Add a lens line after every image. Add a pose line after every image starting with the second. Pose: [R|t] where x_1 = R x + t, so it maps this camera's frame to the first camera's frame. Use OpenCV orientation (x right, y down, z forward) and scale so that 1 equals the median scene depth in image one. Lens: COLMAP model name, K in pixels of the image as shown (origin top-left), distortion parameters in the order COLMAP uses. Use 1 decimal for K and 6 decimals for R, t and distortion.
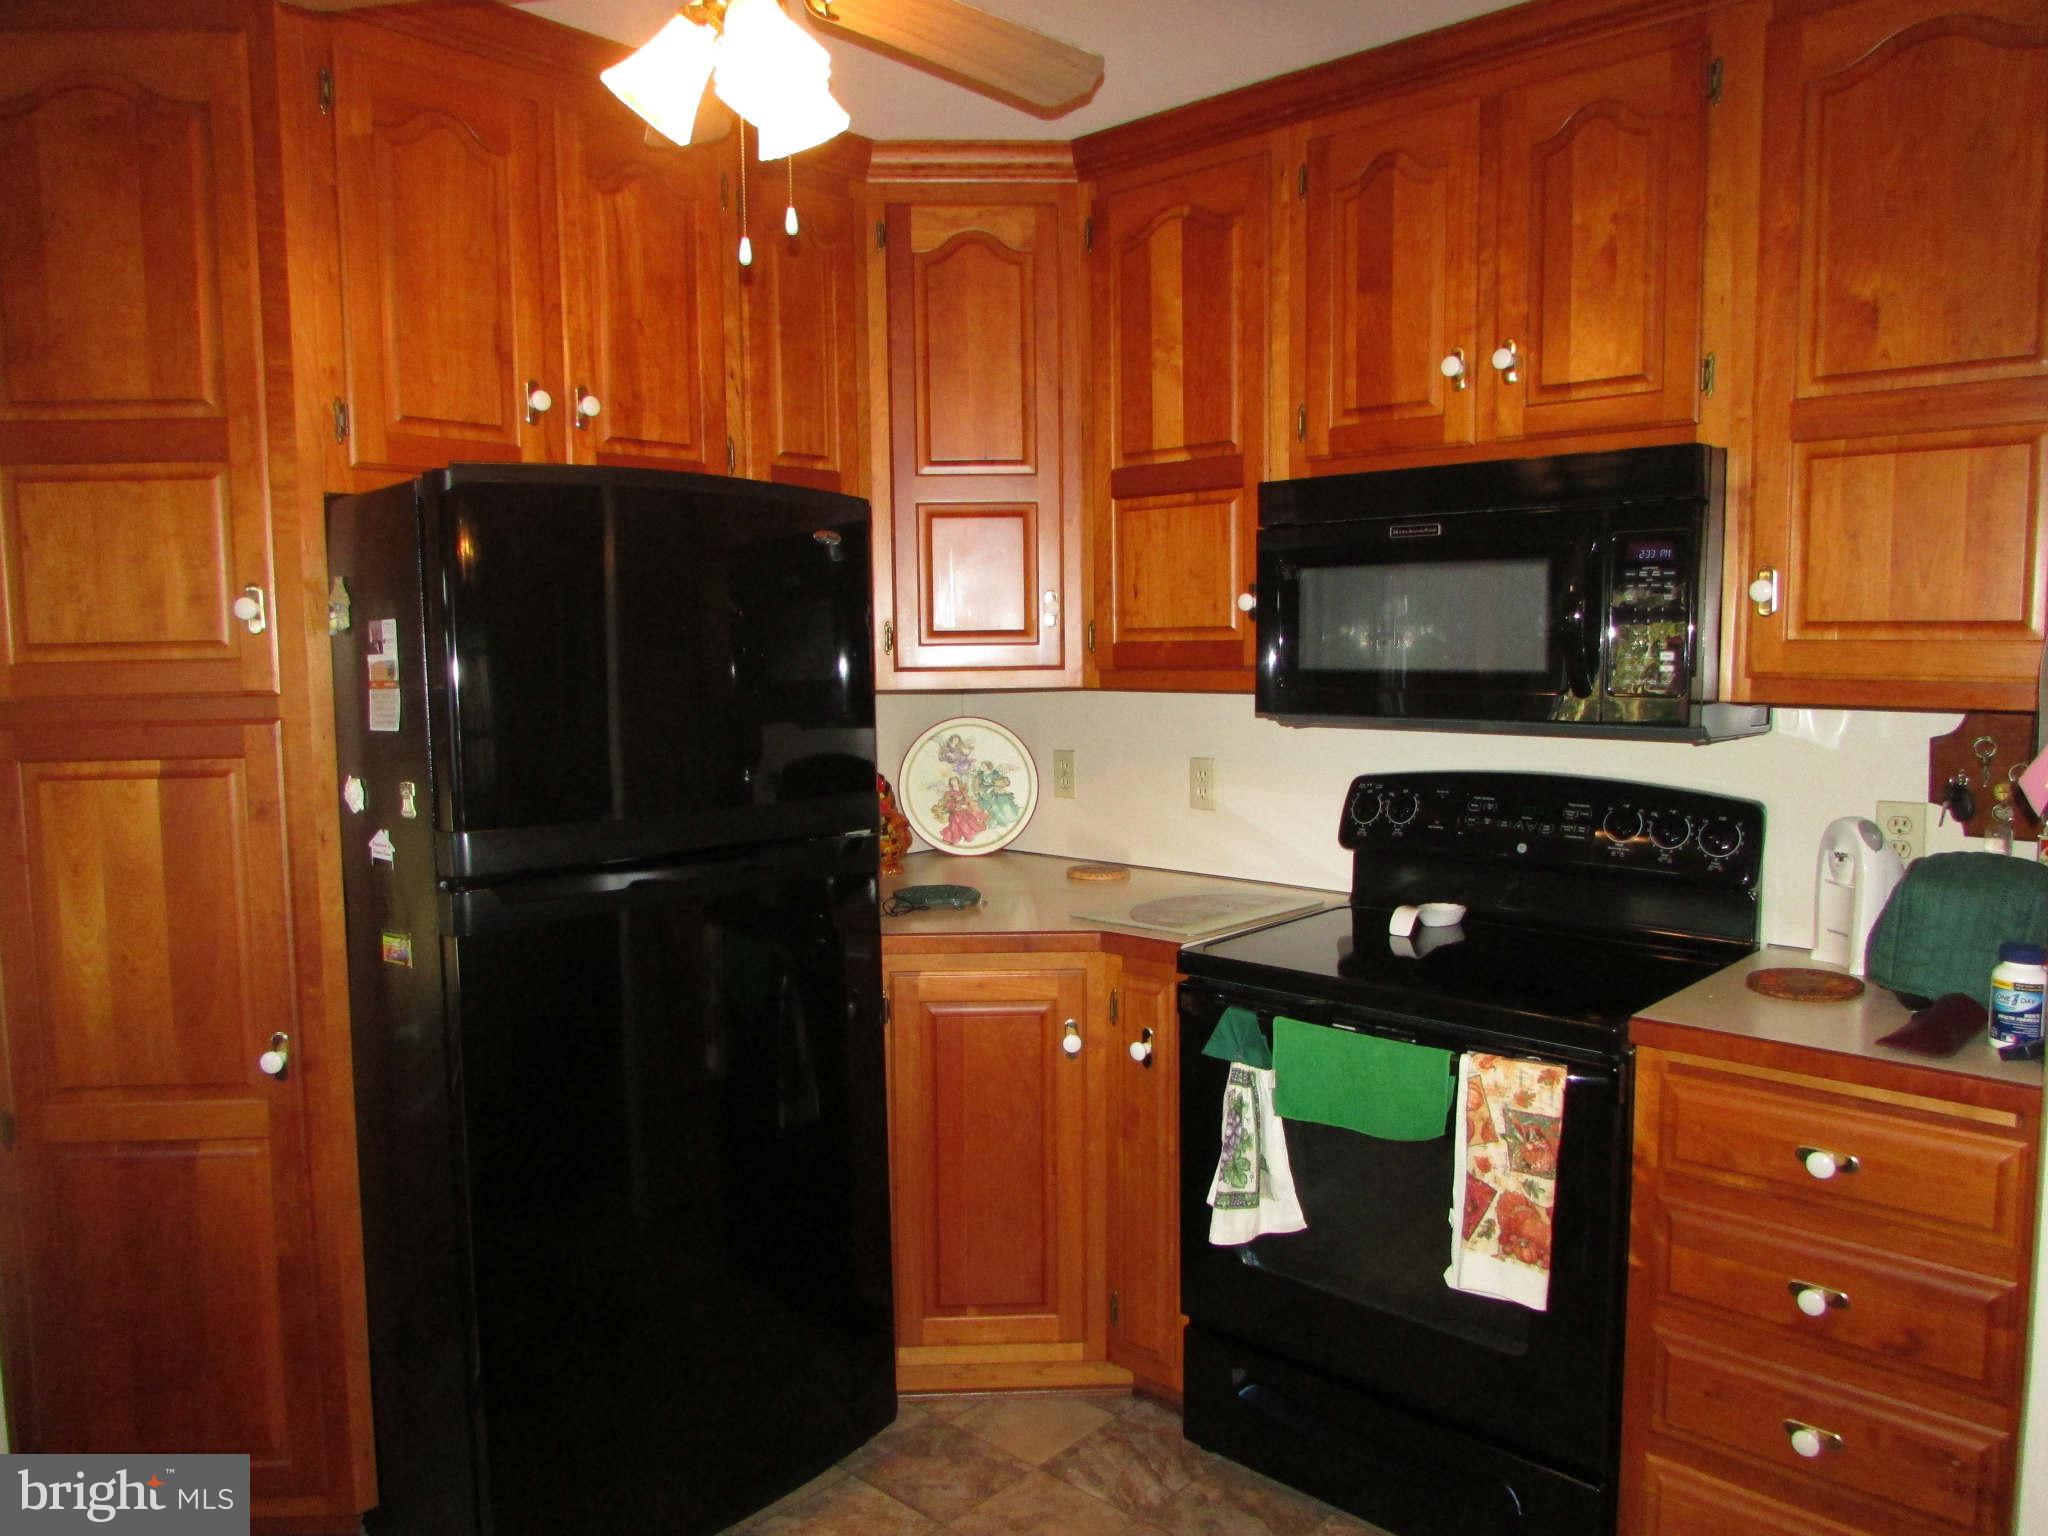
lens RADIAL K [[1443.4, 0, 1023.0], [0, 1443.4, 761.4], [0, 0, 1]] dist [-0.031806, 0.002287]
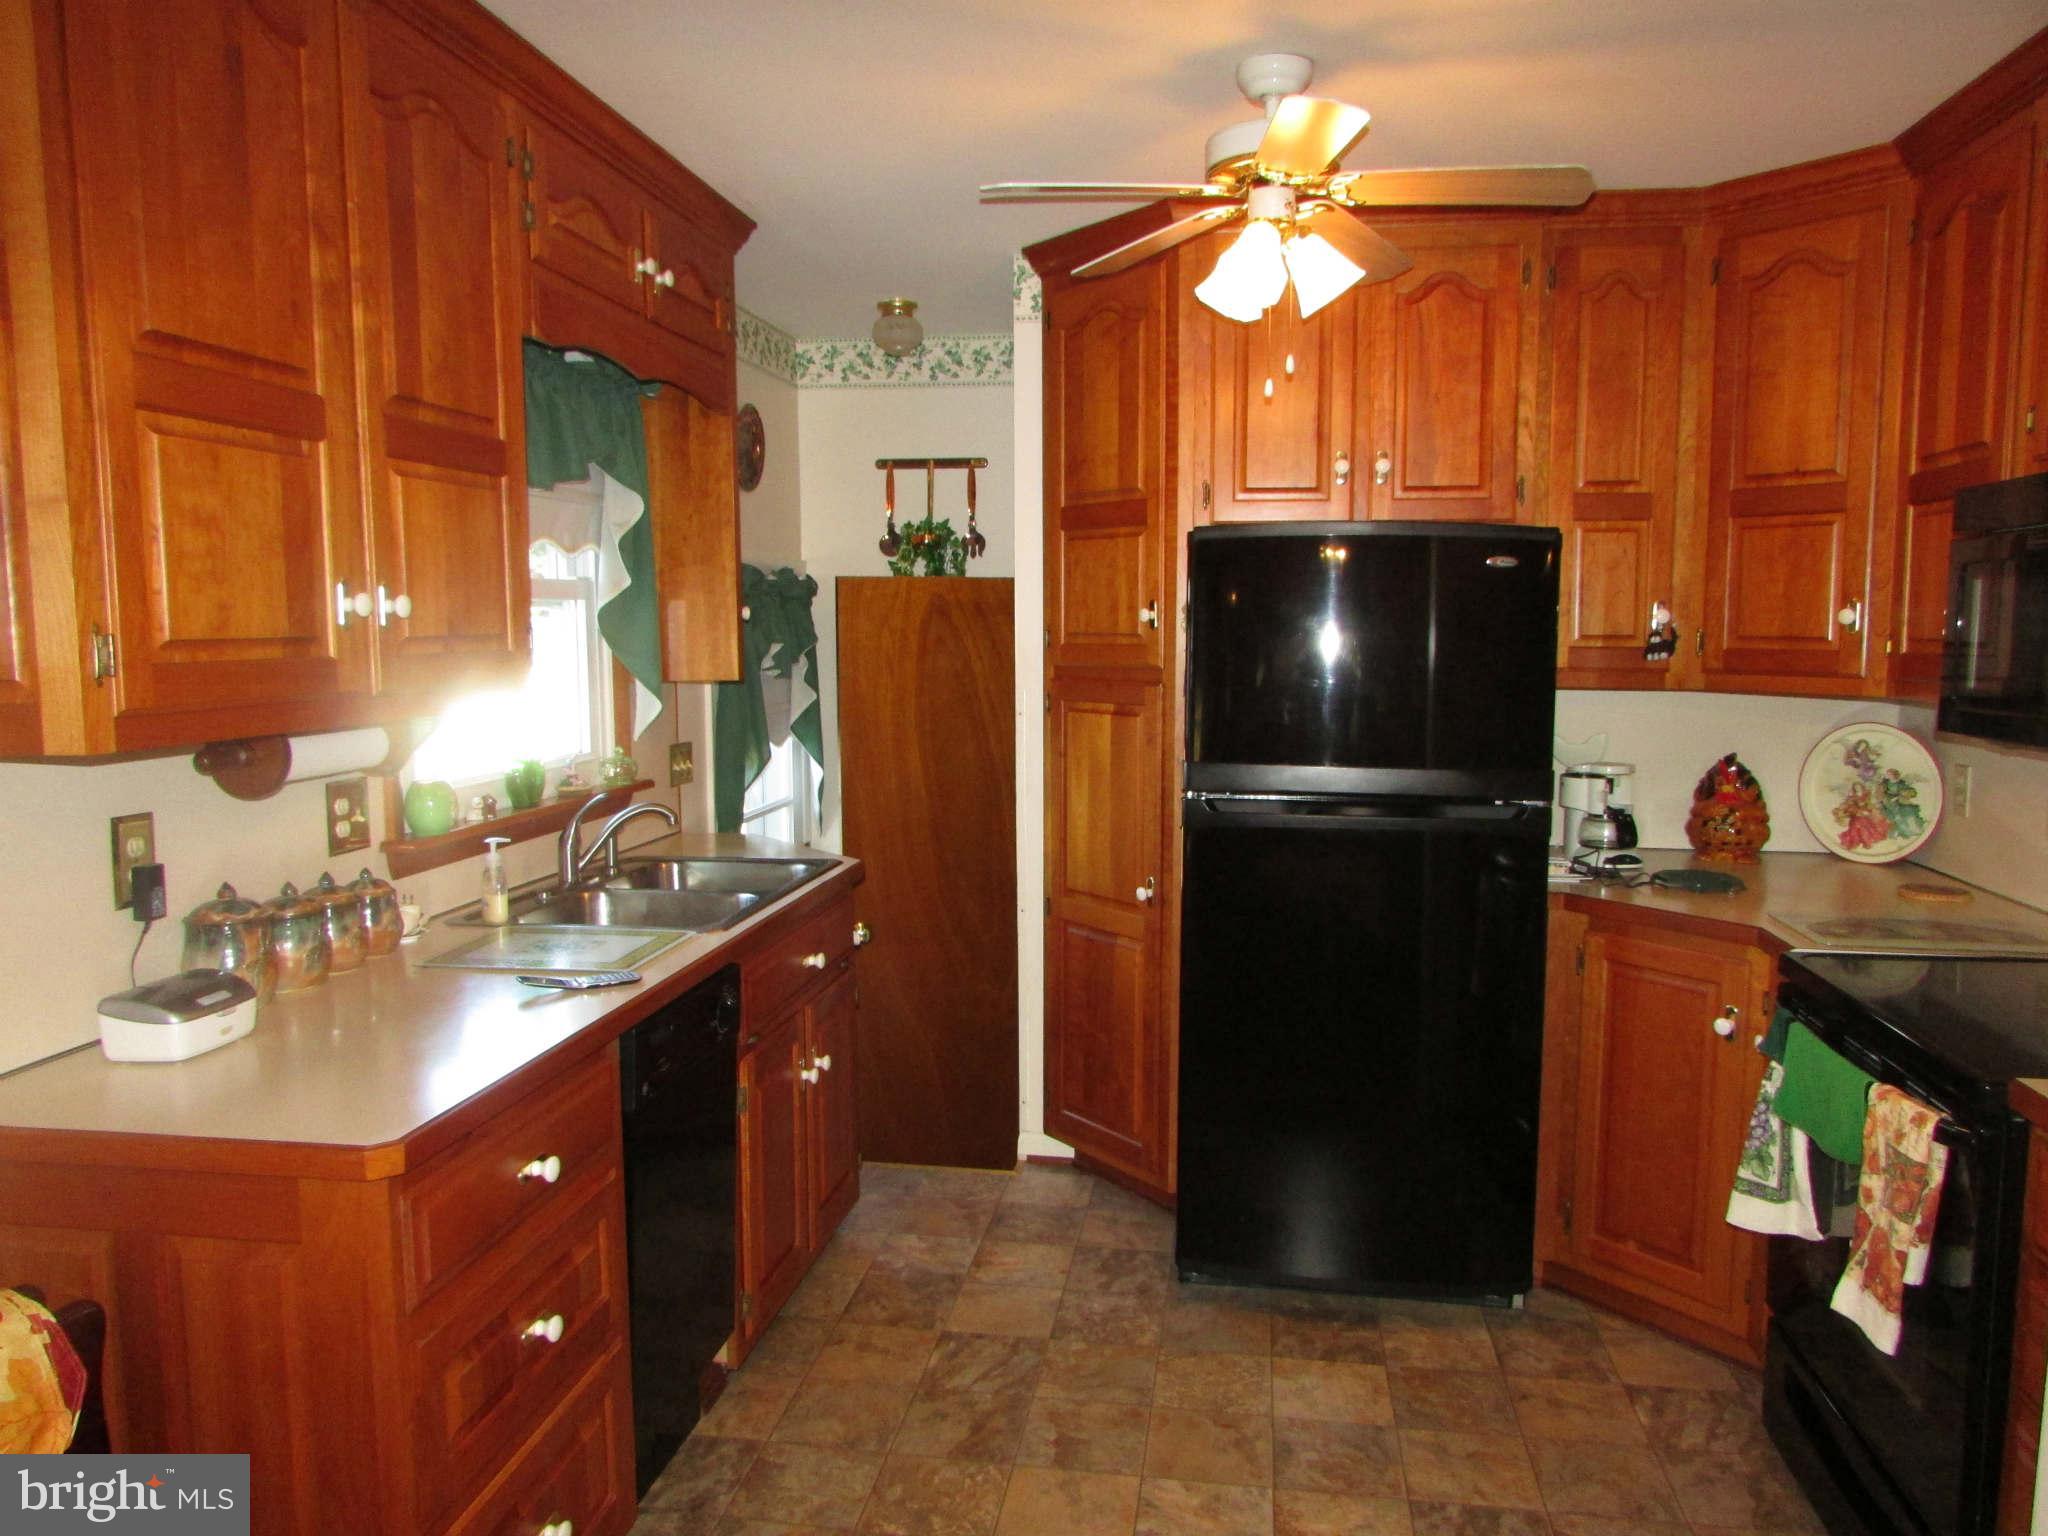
lens RADIAL K [[1443.4, 0, 1033.3], [0, 1443.4, 773.9], [0, 0, 1]] dist [-0.031806, 0.002287]
pose [[0.551642, 0.098874, -0.828200, 0.639049], [-0.080385, 0.994629, 0.065201, -0.018740], [0.830198, 0.030607, 0.556628, -0.021342]]
